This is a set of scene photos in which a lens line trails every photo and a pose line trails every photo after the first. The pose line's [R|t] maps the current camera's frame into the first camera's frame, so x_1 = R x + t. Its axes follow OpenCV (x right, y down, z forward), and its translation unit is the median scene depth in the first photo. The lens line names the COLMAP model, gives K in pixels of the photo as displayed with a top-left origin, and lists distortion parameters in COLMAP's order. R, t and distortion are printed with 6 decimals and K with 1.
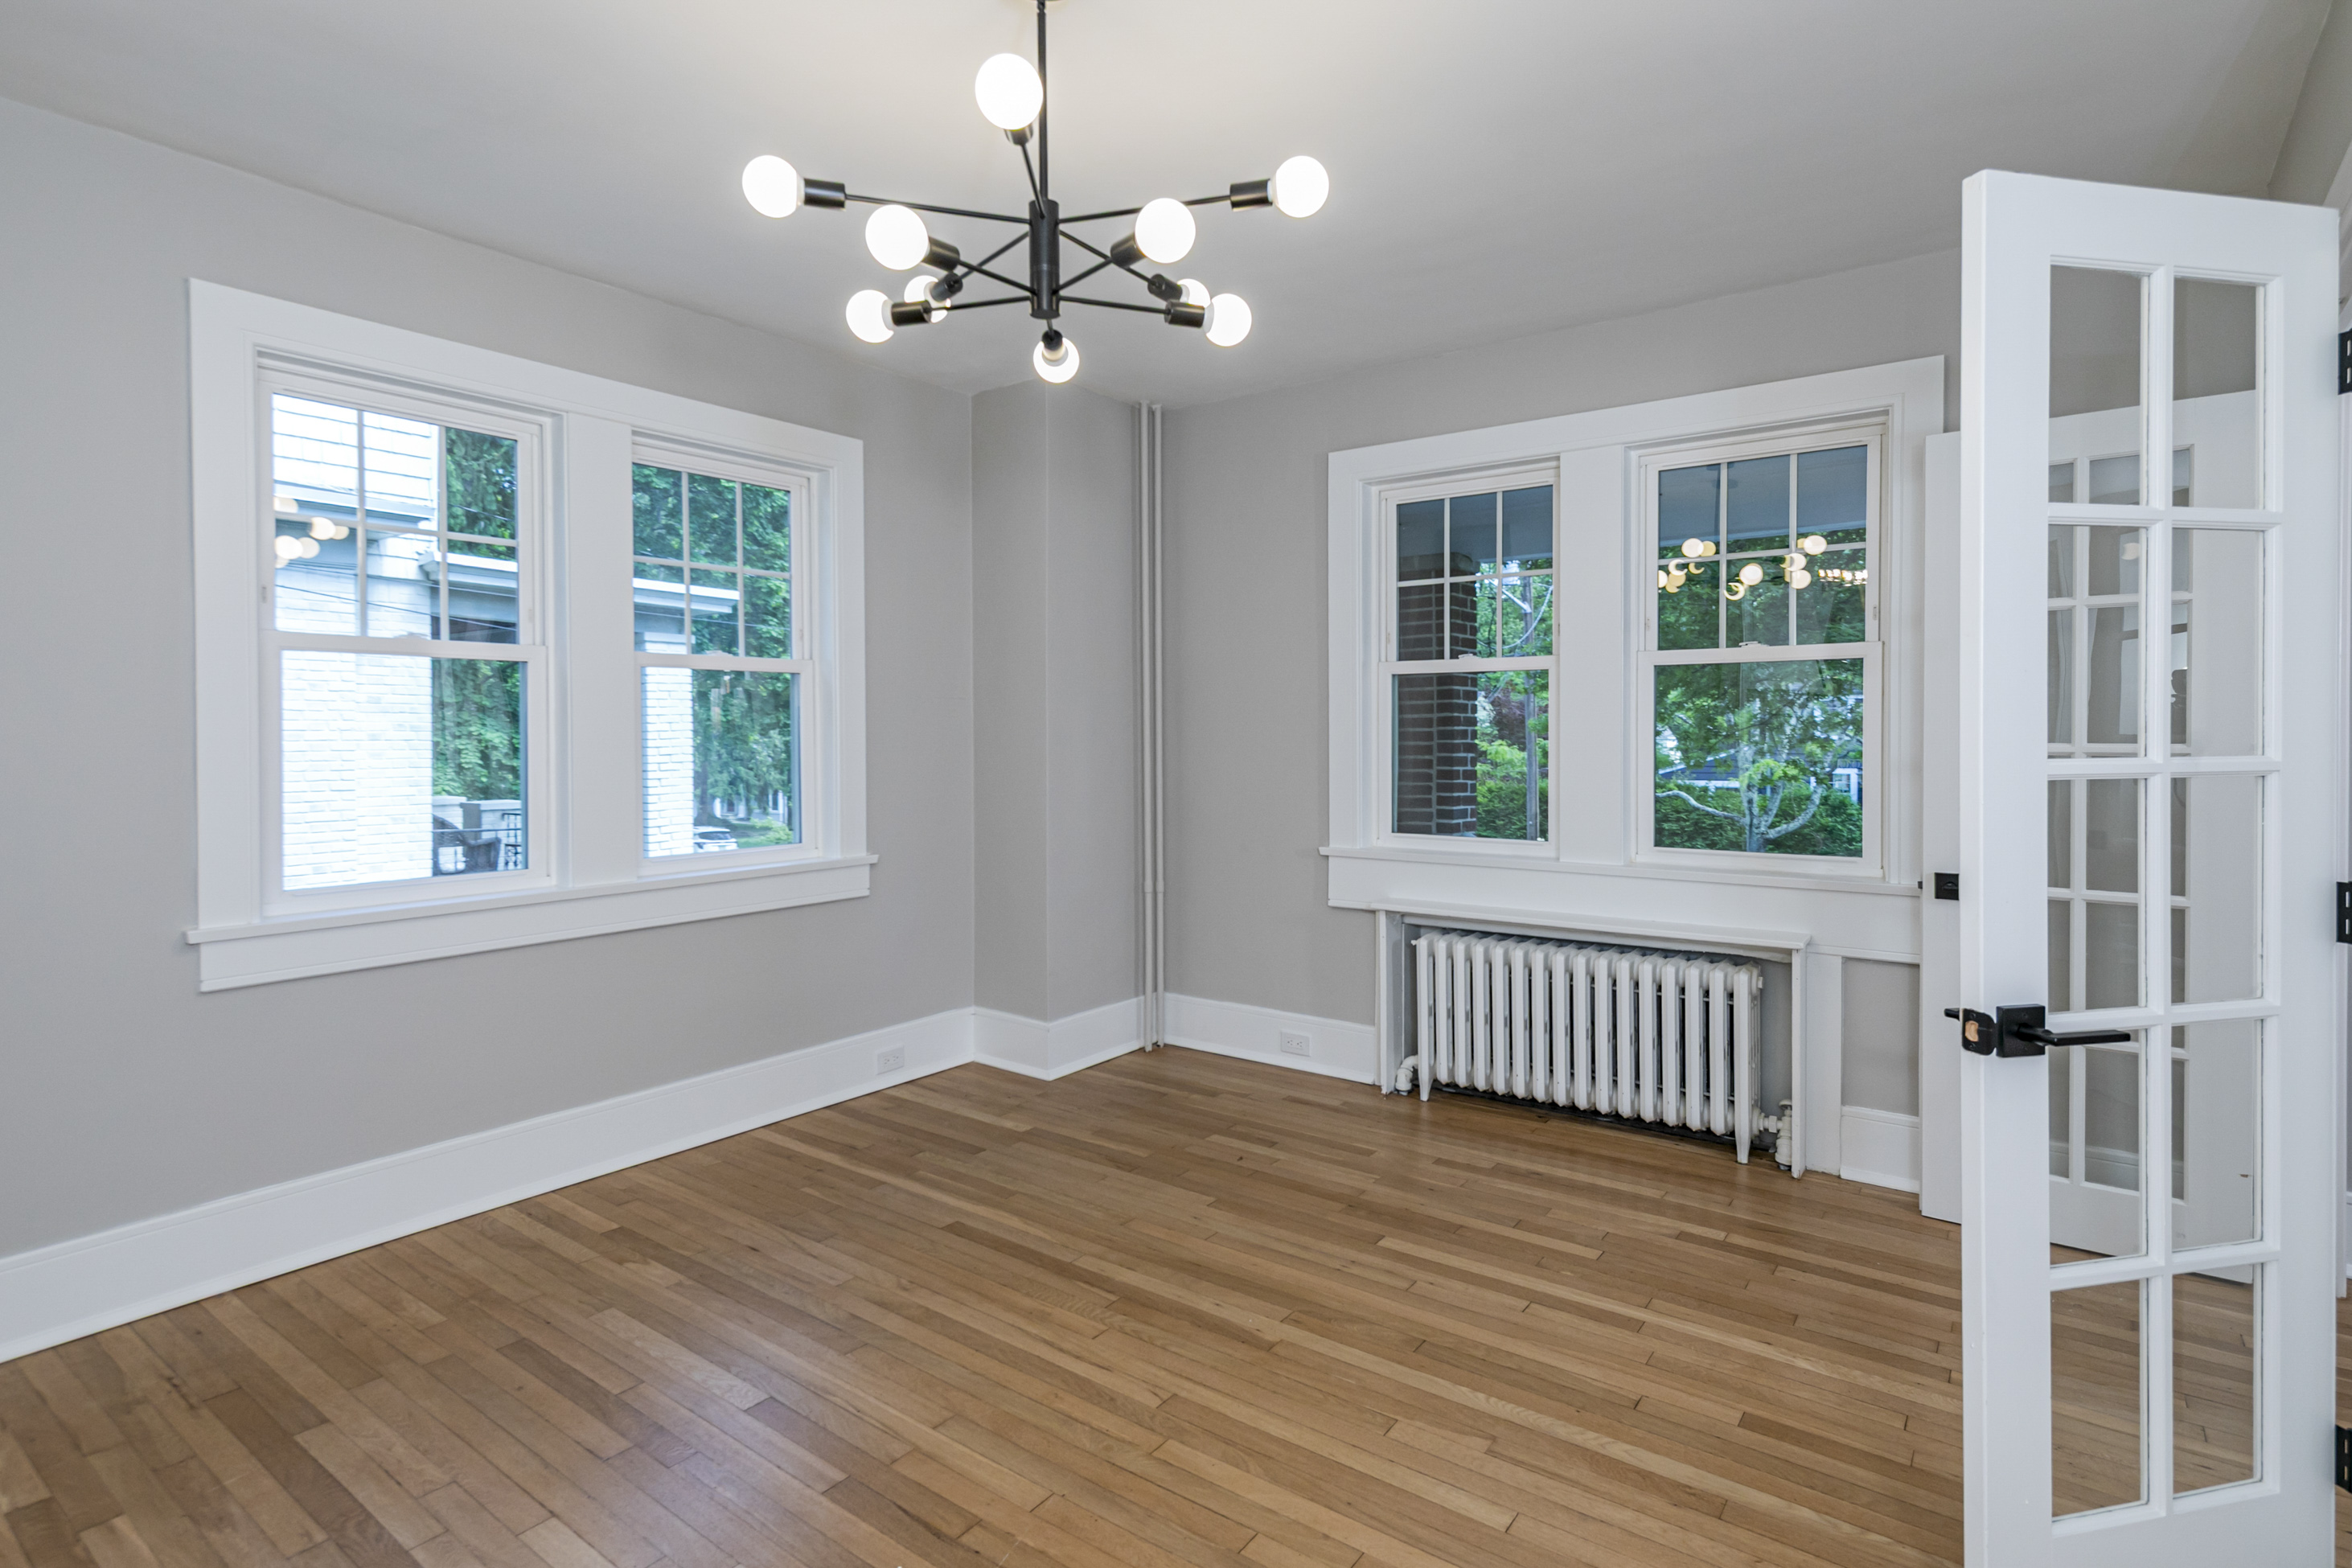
lens RADIAL K [[1179.3, 0, 1185.8], [0, 1179.3, 742.3], [0, 0, 1]] dist [0.012754, -0.006825]
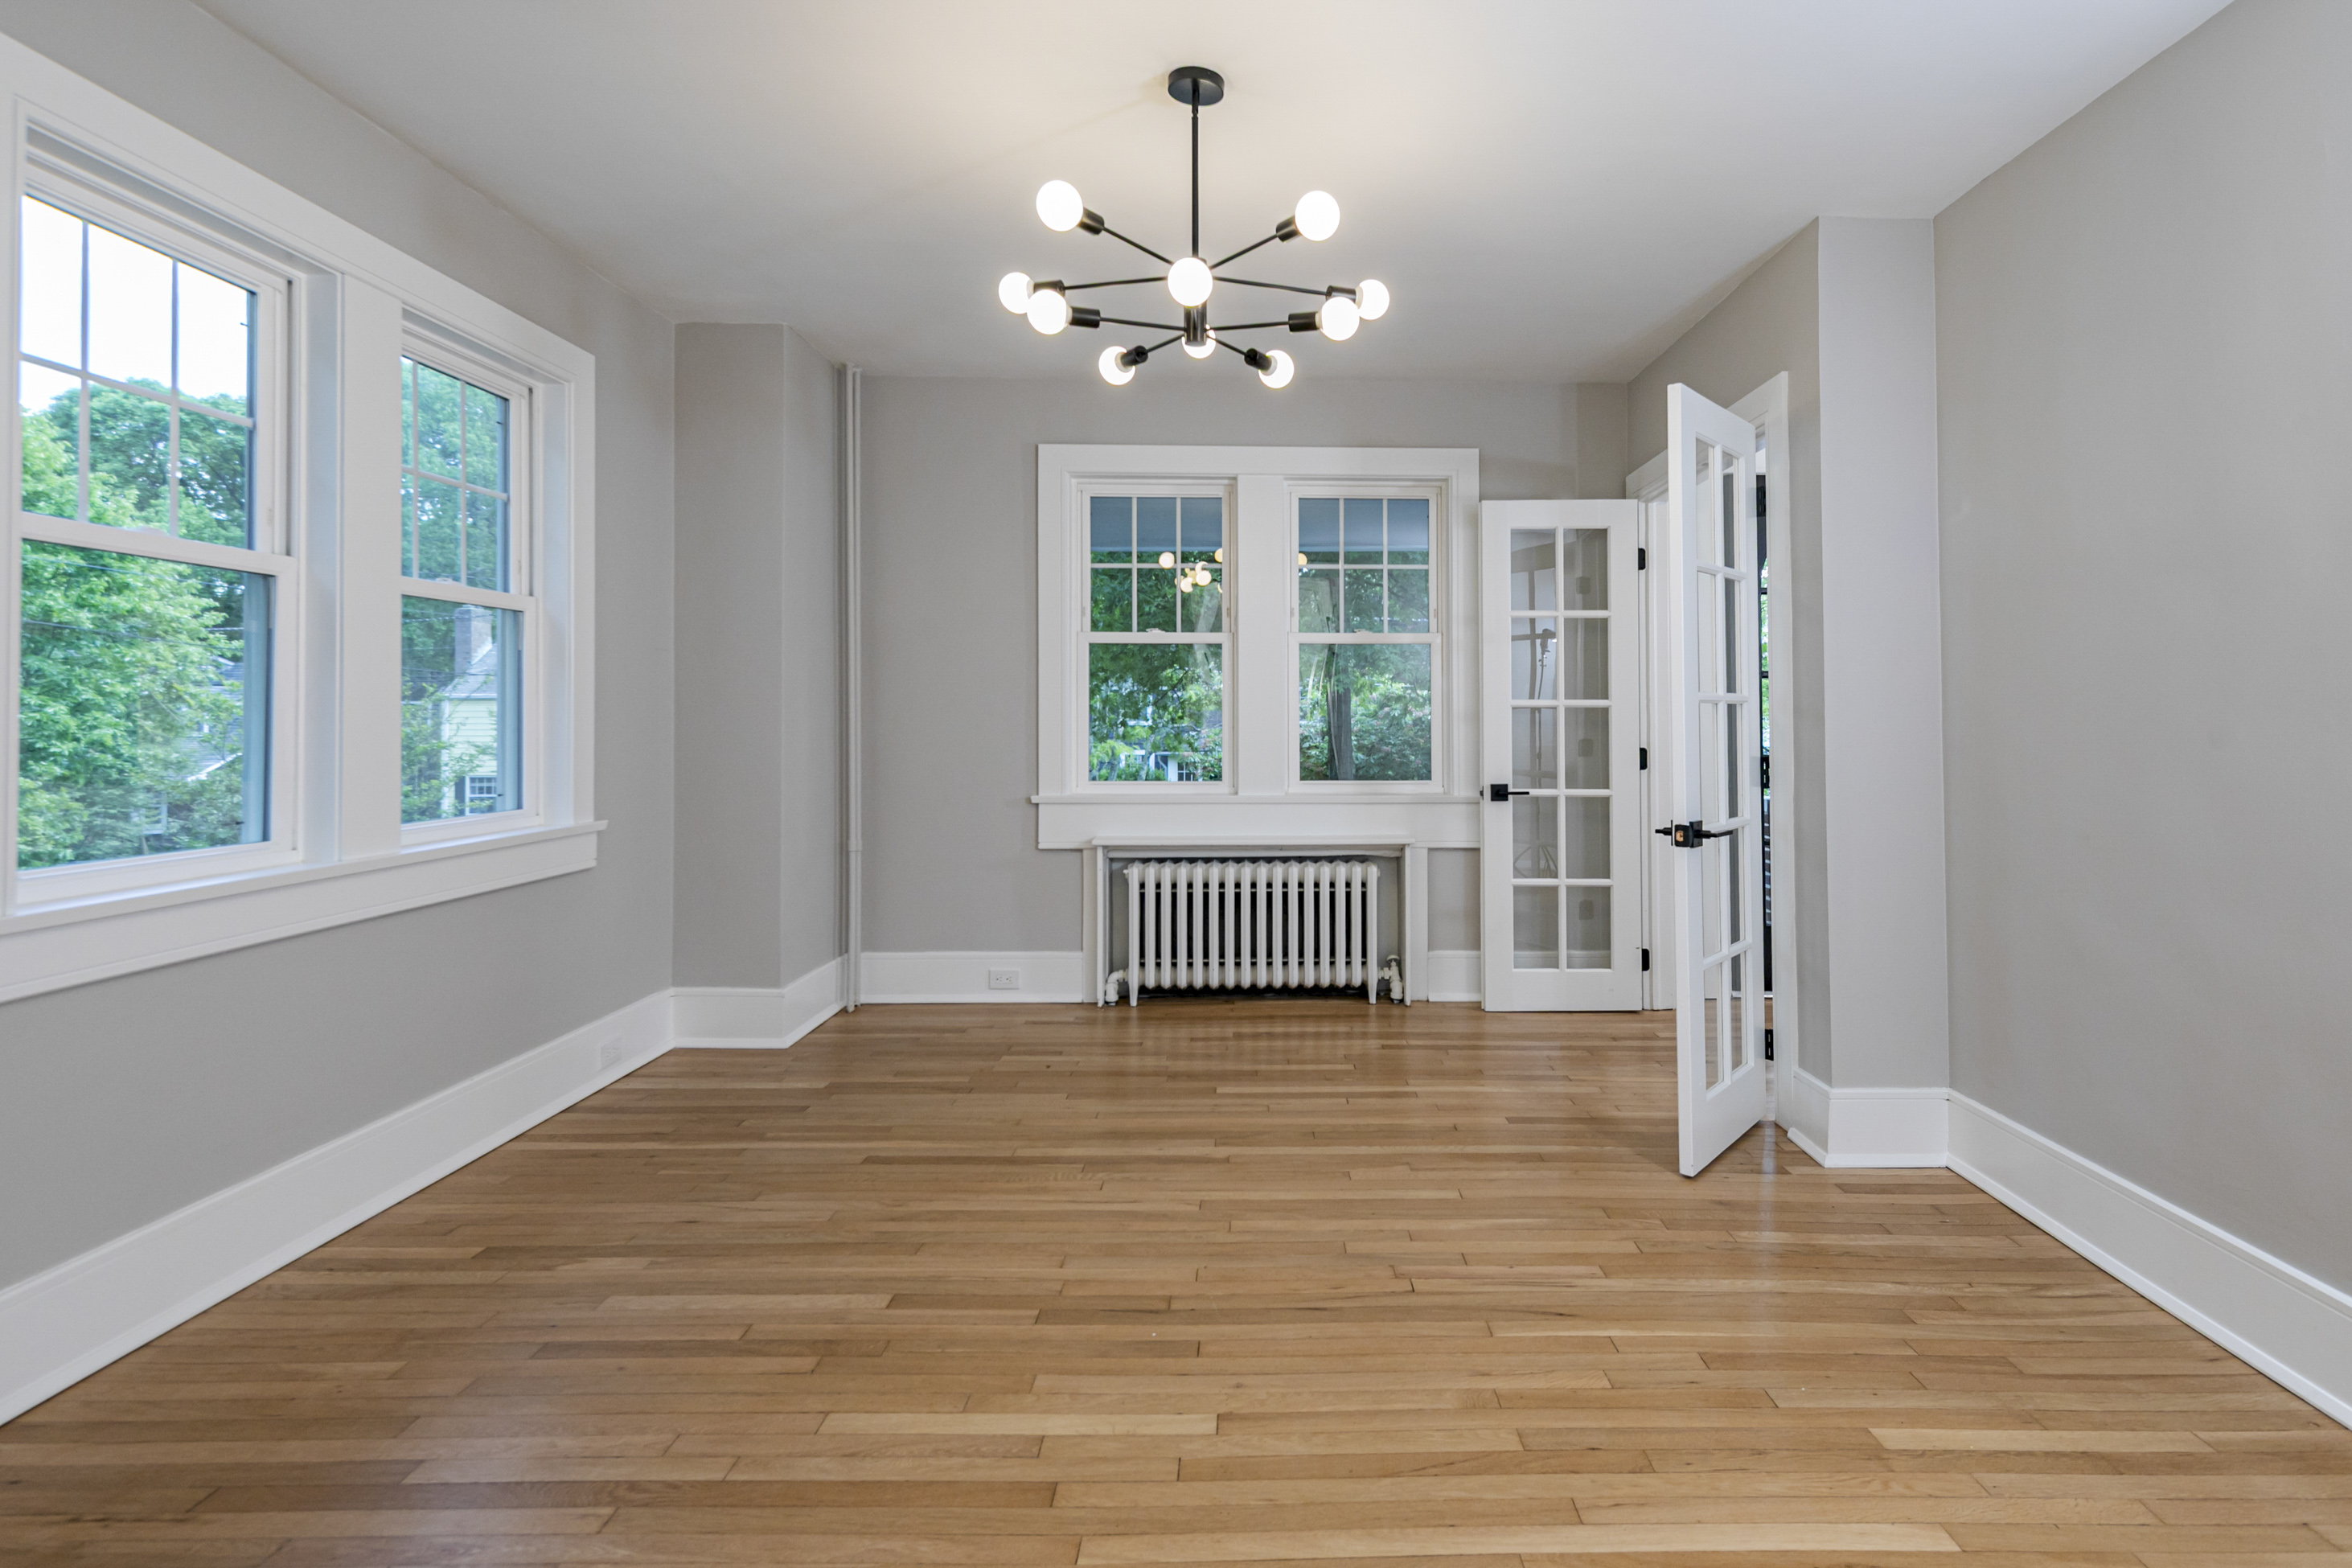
lens RADIAL K [[1179.3, 0, 1340.4], [0, 1179.3, 690.8], [0, 0, 1]] dist [0.012754, -0.006825]
pose [[0.768352, 0.015242, 0.639846, -0.456945], [0.006870, 0.999462, -0.032059, 0.033632], [-0.639991, 0.029028, 0.767834, -0.047632]]
